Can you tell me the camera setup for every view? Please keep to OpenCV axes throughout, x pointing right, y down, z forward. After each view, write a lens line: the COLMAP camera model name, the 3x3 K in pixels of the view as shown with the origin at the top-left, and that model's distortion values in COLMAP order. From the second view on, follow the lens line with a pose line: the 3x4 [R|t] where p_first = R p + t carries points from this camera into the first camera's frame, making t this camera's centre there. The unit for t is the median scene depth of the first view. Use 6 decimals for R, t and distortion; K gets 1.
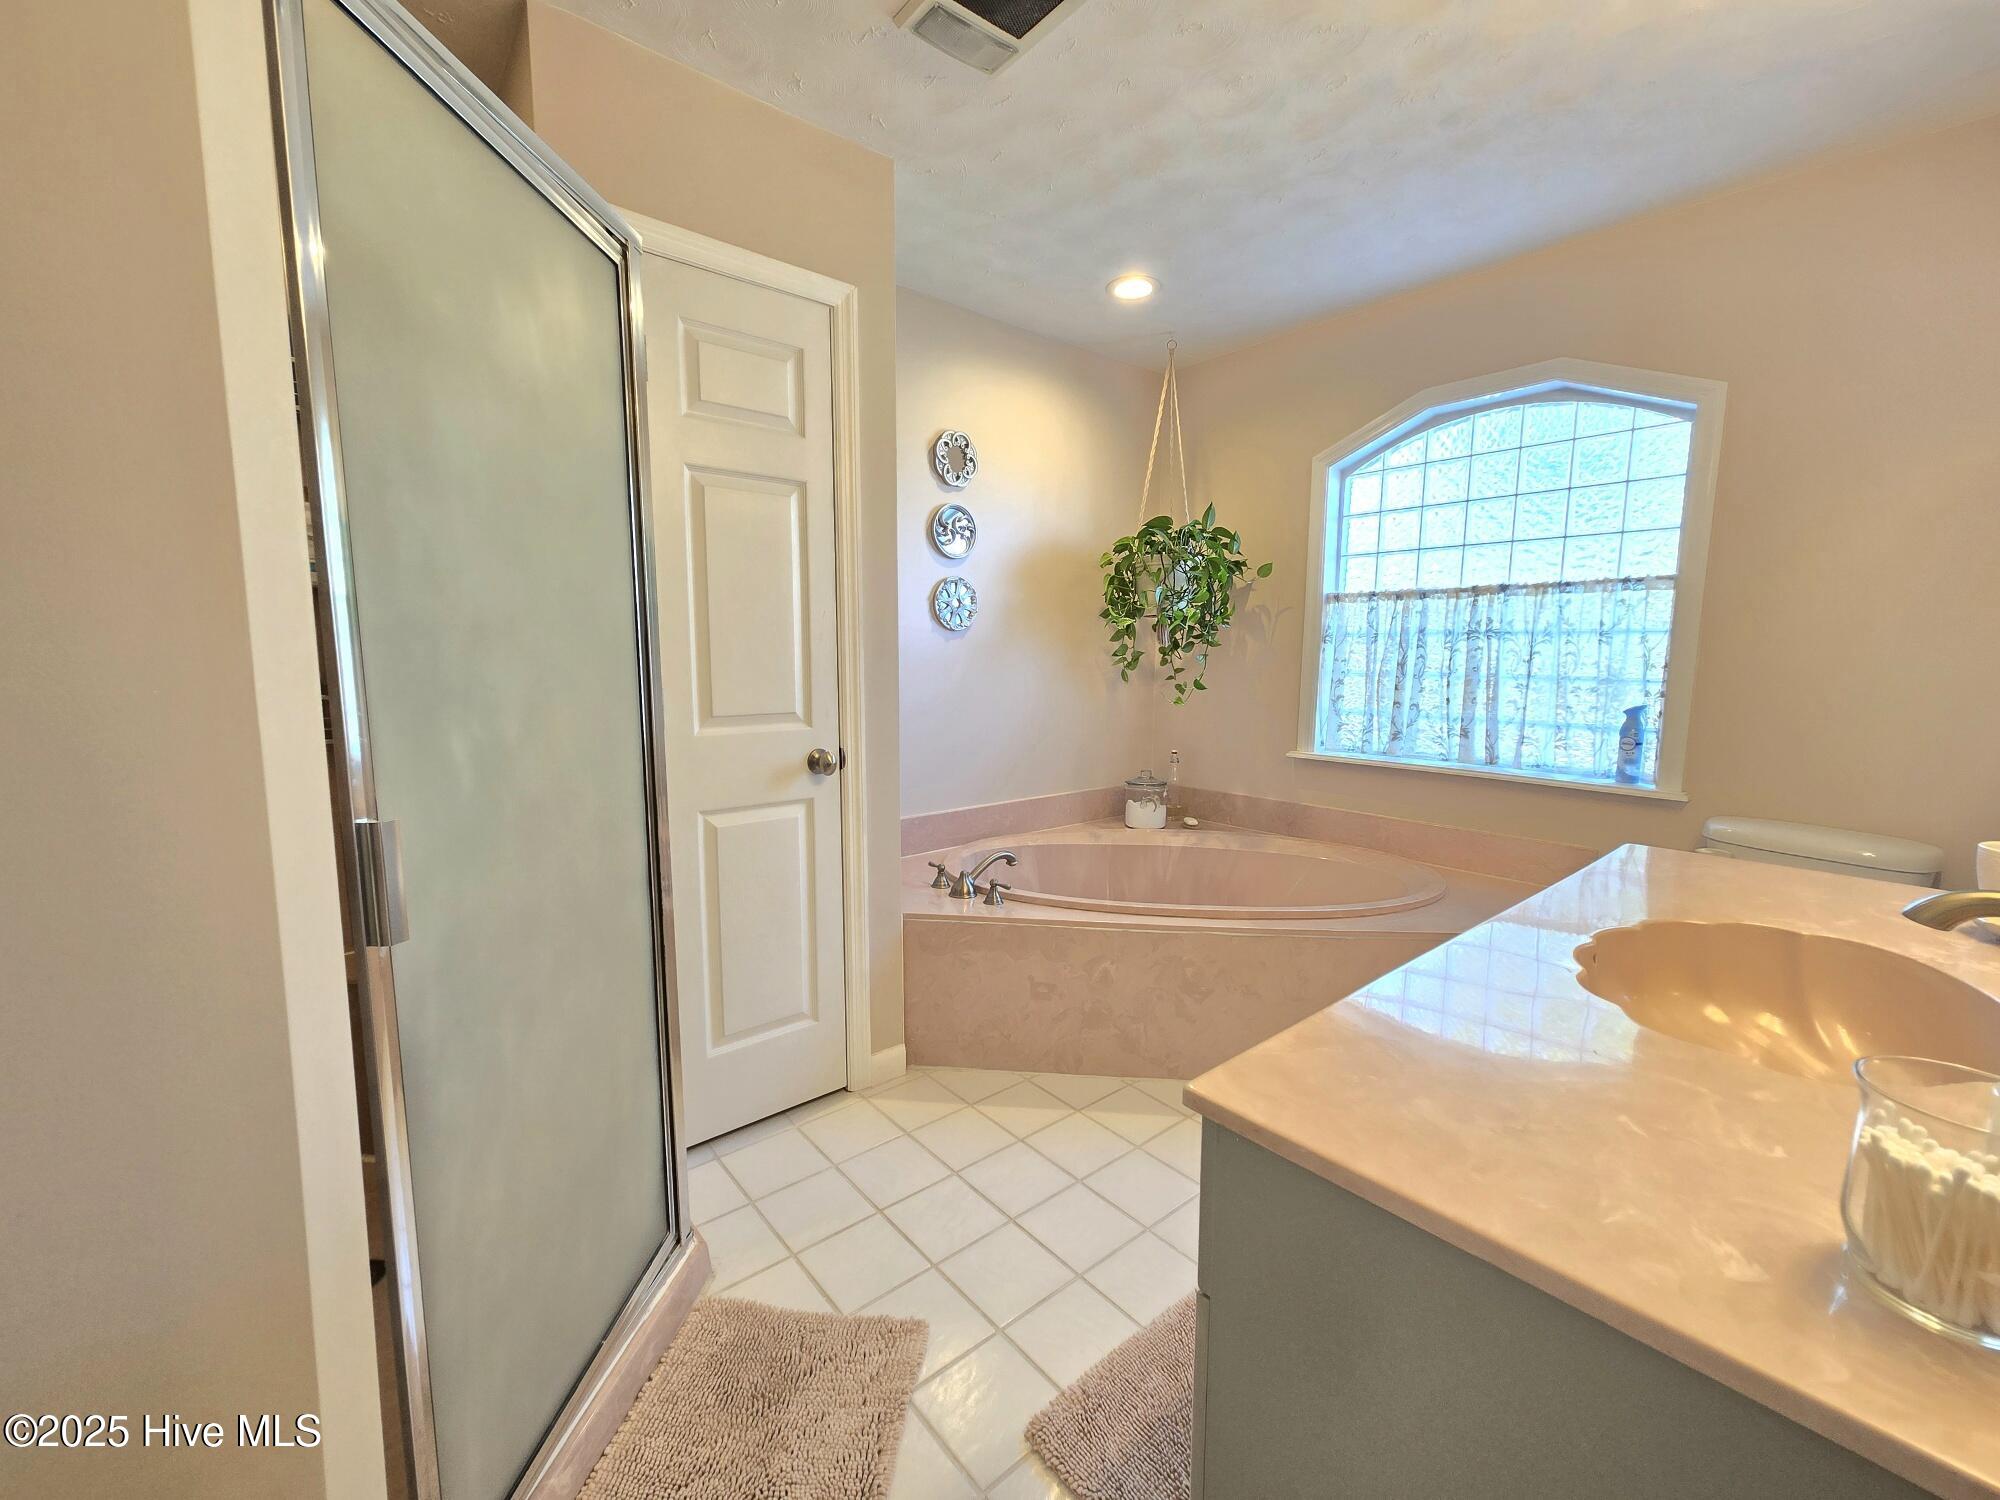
lens RADIAL K [[820.0, 0, 1001.2], [0, 820.0, 748.3], [0, 0, 1]] dist [-0.000236, 0.000490]
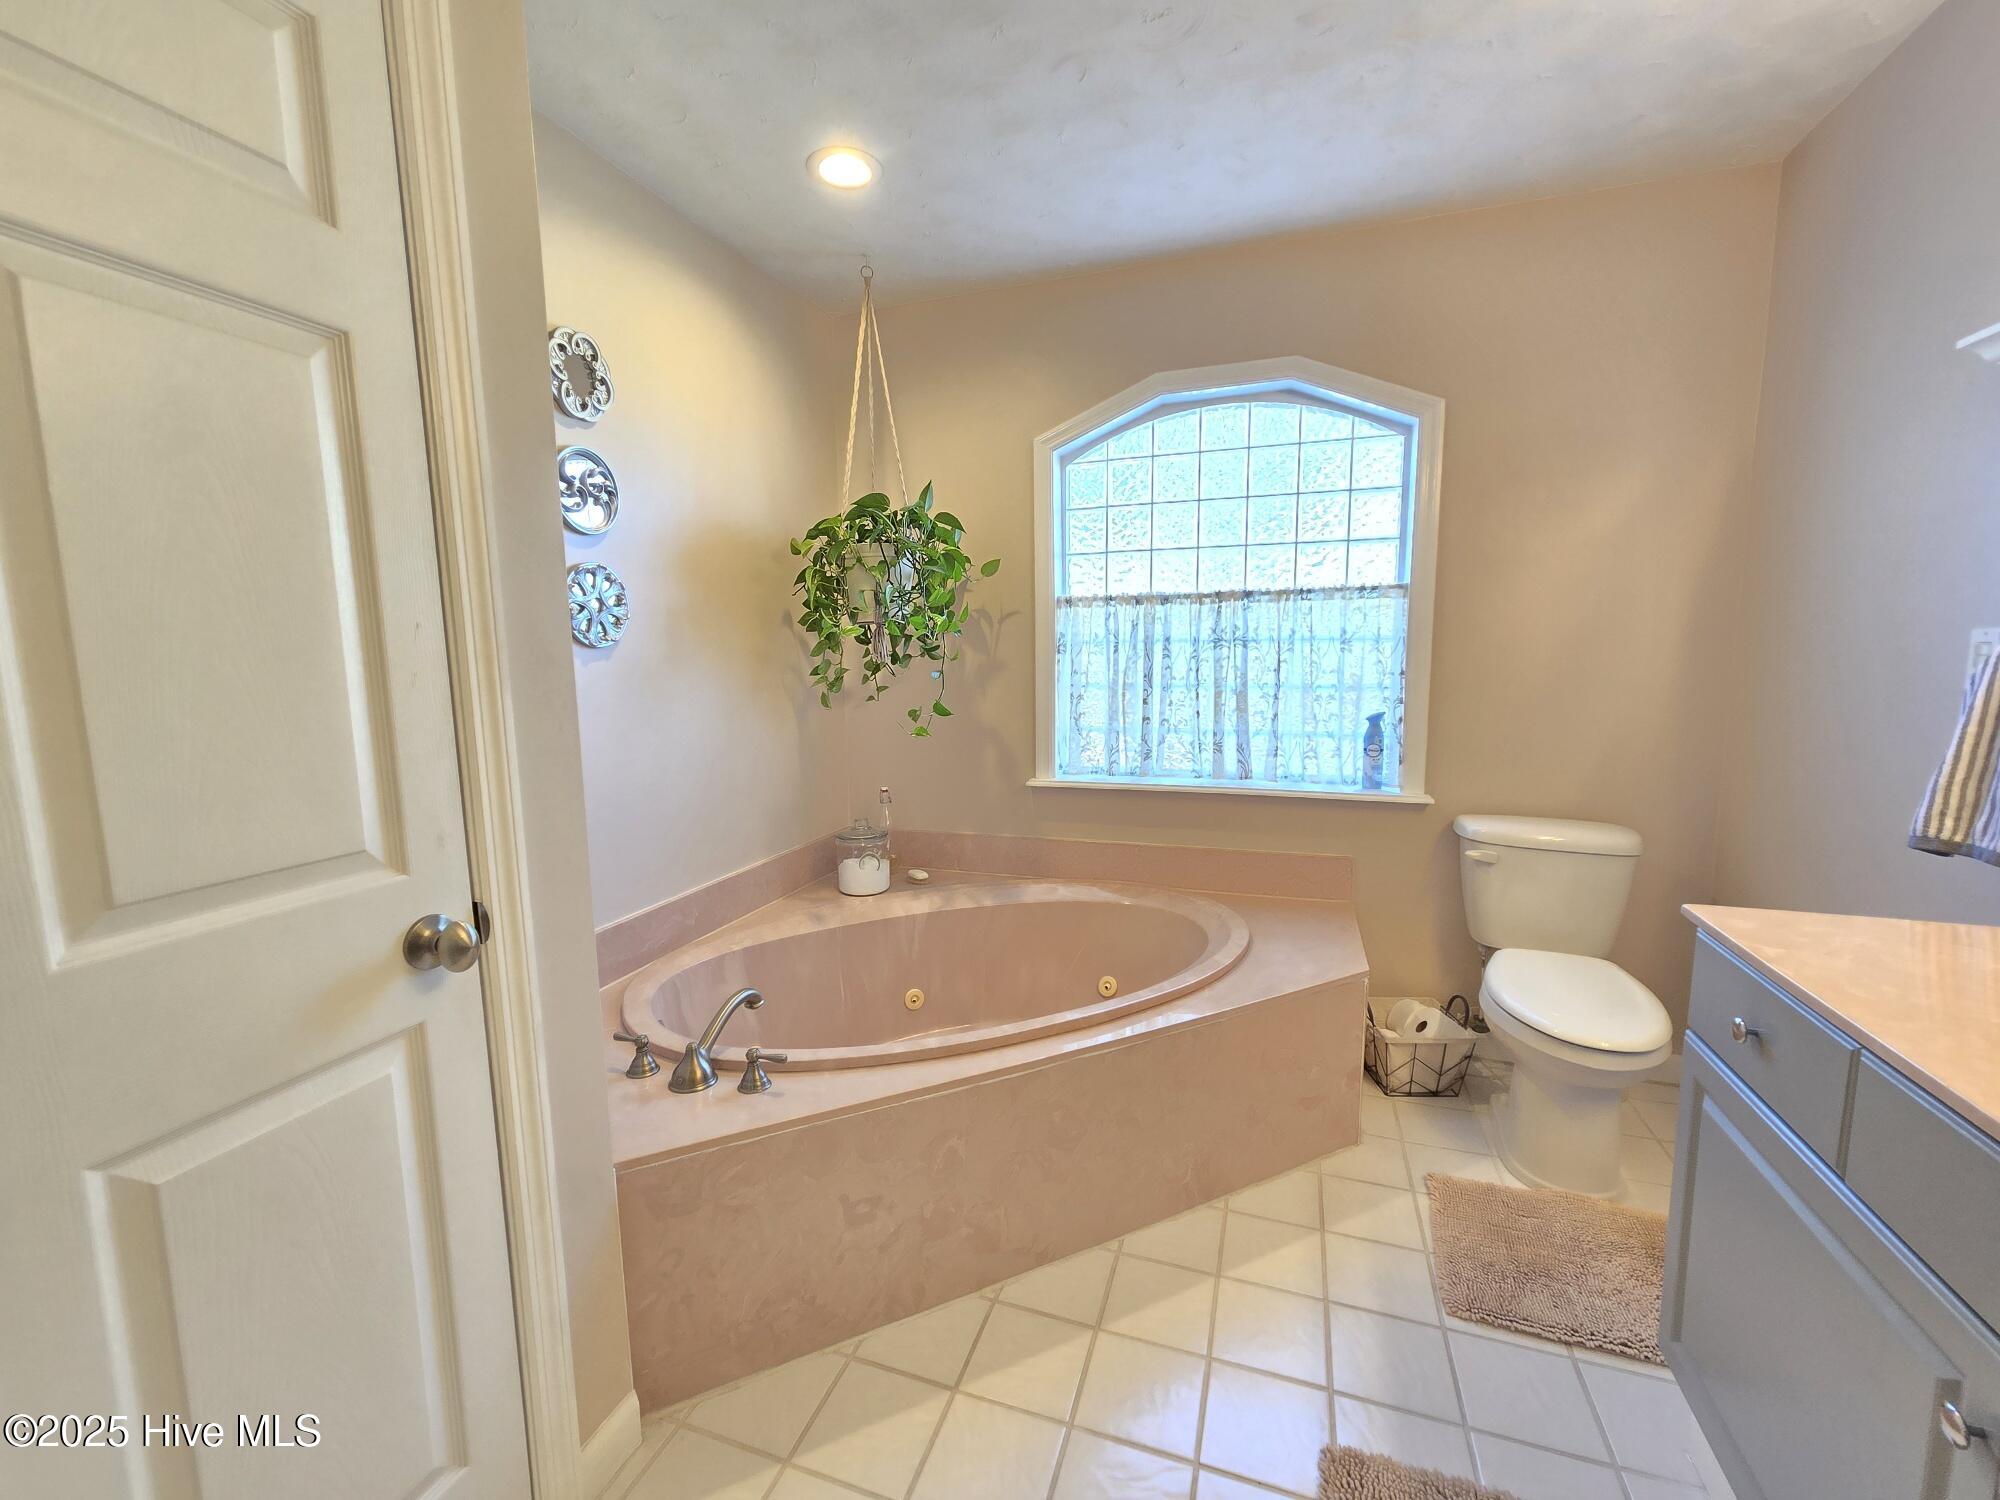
lens RADIAL K [[820.0, 0, 997.2], [0, 820.0, 749.9], [0, 0, 1]] dist [-0.000236, 0.000490]
pose [[0.860432, -0.080254, 0.503205, -0.125973], [0.079313, 0.996577, 0.023323, -0.058189], [-0.503355, 0.019843, 0.863852, 0.316507]]
